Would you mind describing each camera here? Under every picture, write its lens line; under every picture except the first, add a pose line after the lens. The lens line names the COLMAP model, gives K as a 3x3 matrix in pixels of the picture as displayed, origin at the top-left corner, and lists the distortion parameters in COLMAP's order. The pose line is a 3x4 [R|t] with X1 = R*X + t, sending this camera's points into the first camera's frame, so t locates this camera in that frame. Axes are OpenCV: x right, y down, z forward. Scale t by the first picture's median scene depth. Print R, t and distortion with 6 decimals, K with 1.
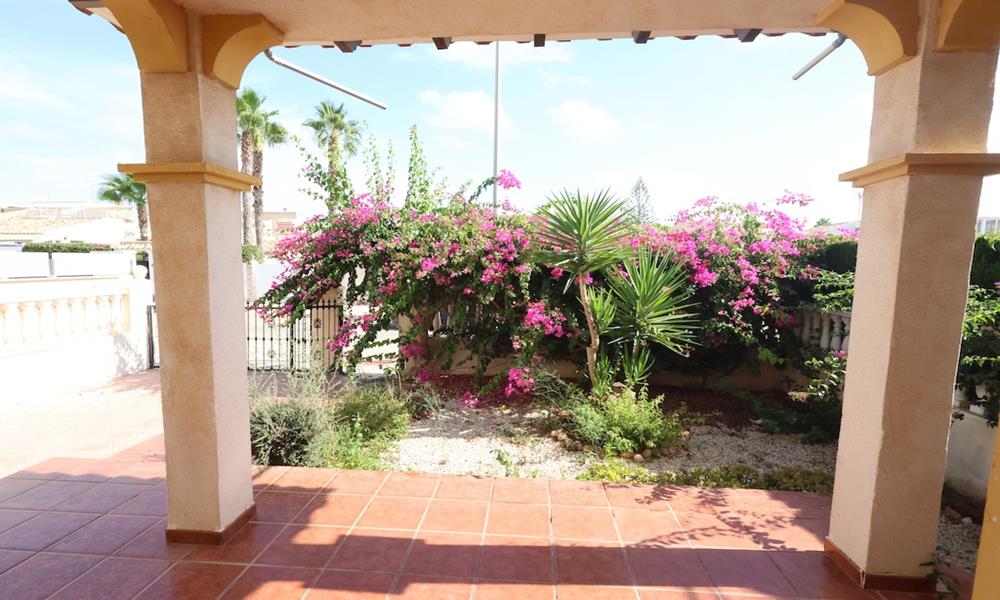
lens RADIAL K [[480.9, 0, 499.3], [0, 480.9, 318.2], [0, 0, 1]] dist [-0.000735, -0.000035]
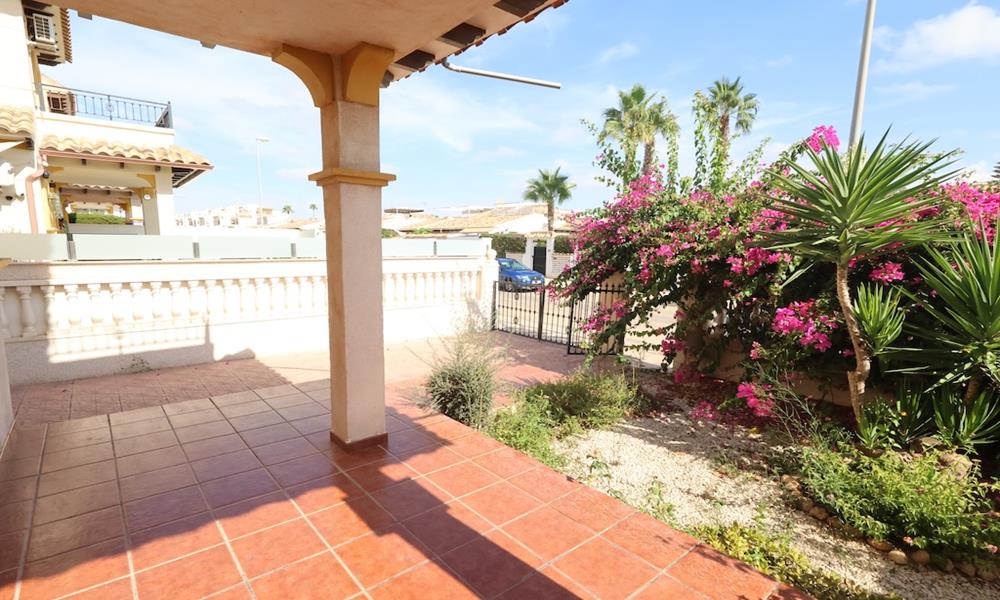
lens RADIAL K [[480.4, 0, 499.4], [0, 480.4, 321.0], [0, 0, 1]] dist [-0.000361, -0.000058]
pose [[0.706718, 0.112297, -0.698526, 0.254506], [-0.090882, 0.993552, 0.067779, -0.010893], [0.701634, 0.015583, 0.712367, 0.135037]]
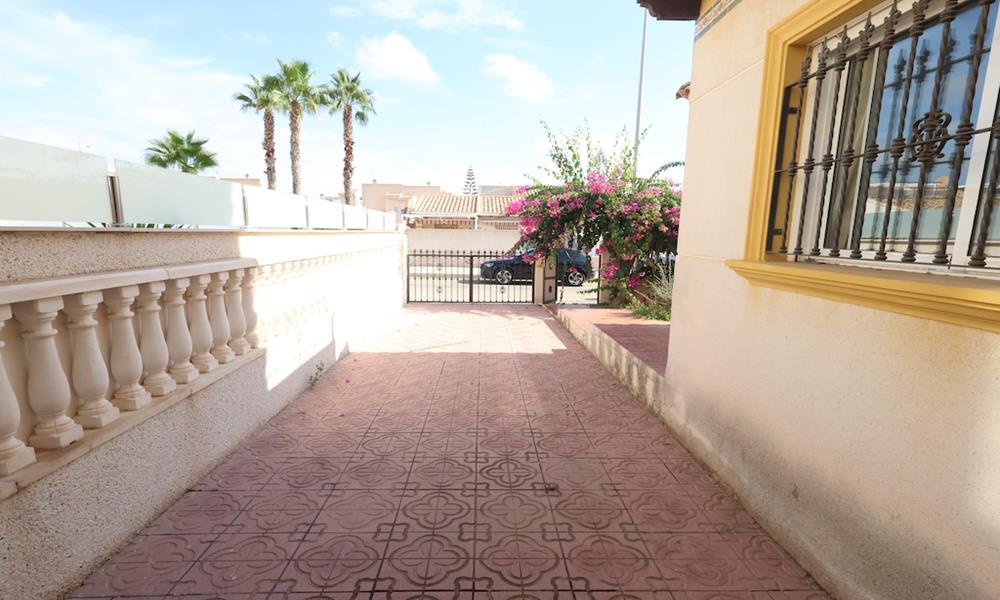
lens RADIAL K [[480.4, 0, 499.4], [0, 480.4, 321.0], [0, 0, 1]] dist [-0.000361, -0.000058]
pose [[0.992913, -0.016095, 0.117751, -0.847755], [0.008629, 0.997936, 0.063640, 0.098309], [-0.118532, -0.062173, 0.991002, -0.448949]]
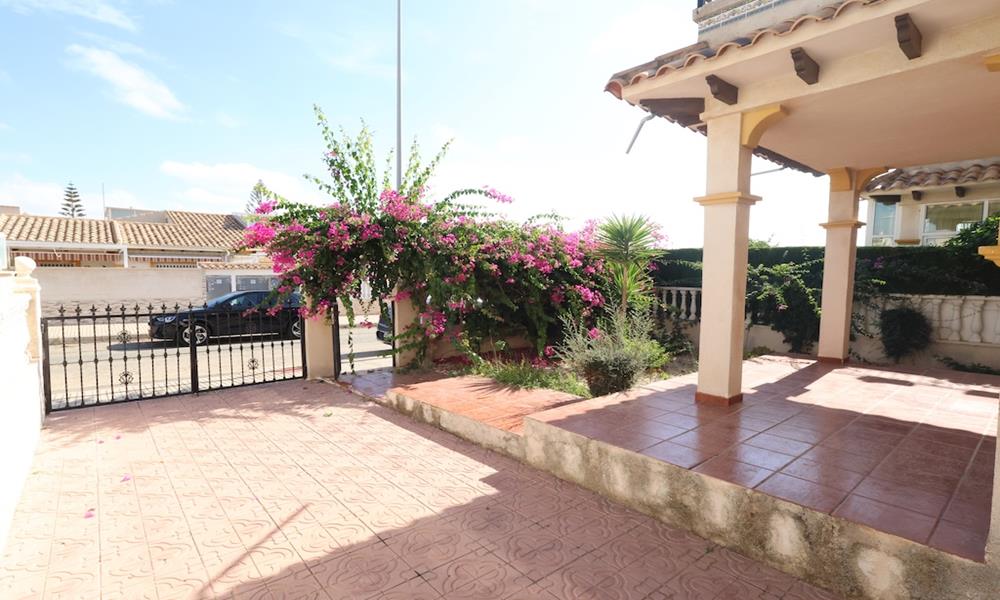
lens RADIAL K [[480.9, 0, 499.3], [0, 480.9, 318.2], [0, 0, 1]] dist [-0.000735, -0.000035]
pose [[0.705773, -0.068283, 0.705140, -0.999873], [0.083198, 0.996445, 0.013220, 0.023094], [-0.703536, 0.049336, 0.708945, 0.132446]]
